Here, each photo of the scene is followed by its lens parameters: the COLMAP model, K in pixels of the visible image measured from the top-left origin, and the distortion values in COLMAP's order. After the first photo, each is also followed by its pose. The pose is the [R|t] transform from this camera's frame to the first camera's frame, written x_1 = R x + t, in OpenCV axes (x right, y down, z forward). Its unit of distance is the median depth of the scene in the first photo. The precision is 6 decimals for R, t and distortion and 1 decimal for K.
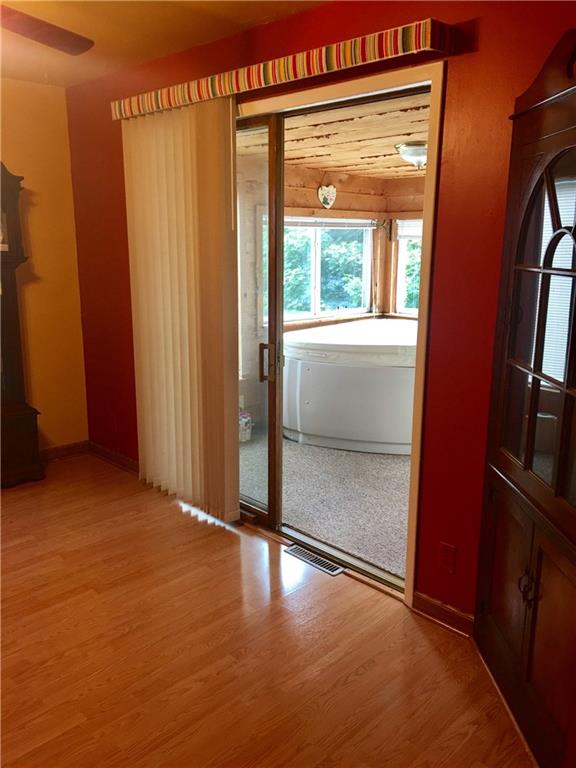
lens RADIAL K [[648.9, 0, 288.0], [0, 648.9, 384.0], [0, 0, 1]] dist [0.088928, -0.143858]
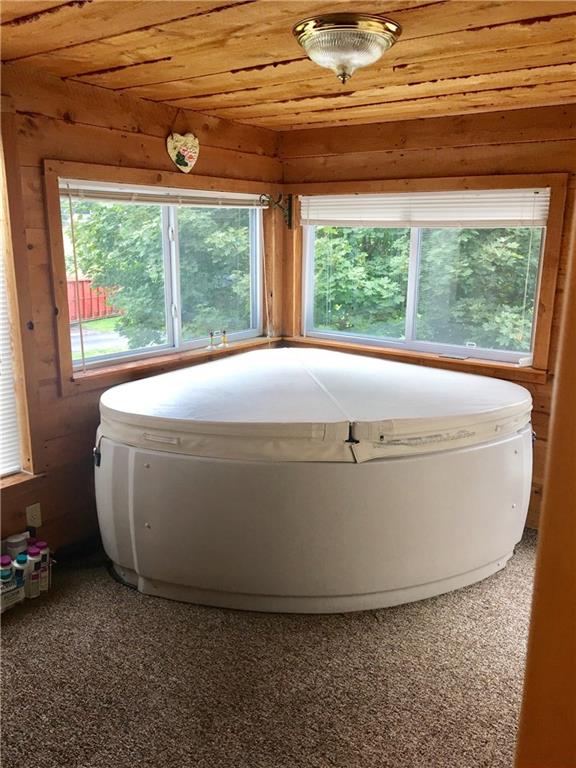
lens RADIAL K [[648.9, 0, 288.0], [0, 648.9, 384.0], [0, 0, 1]] dist [0.088928, -0.143858]
pose [[0.988670, -0.030763, 0.146920, 0.058158], [0.027574, 0.999339, 0.023691, -0.084475], [-0.147552, -0.019371, 0.988865, 0.379057]]
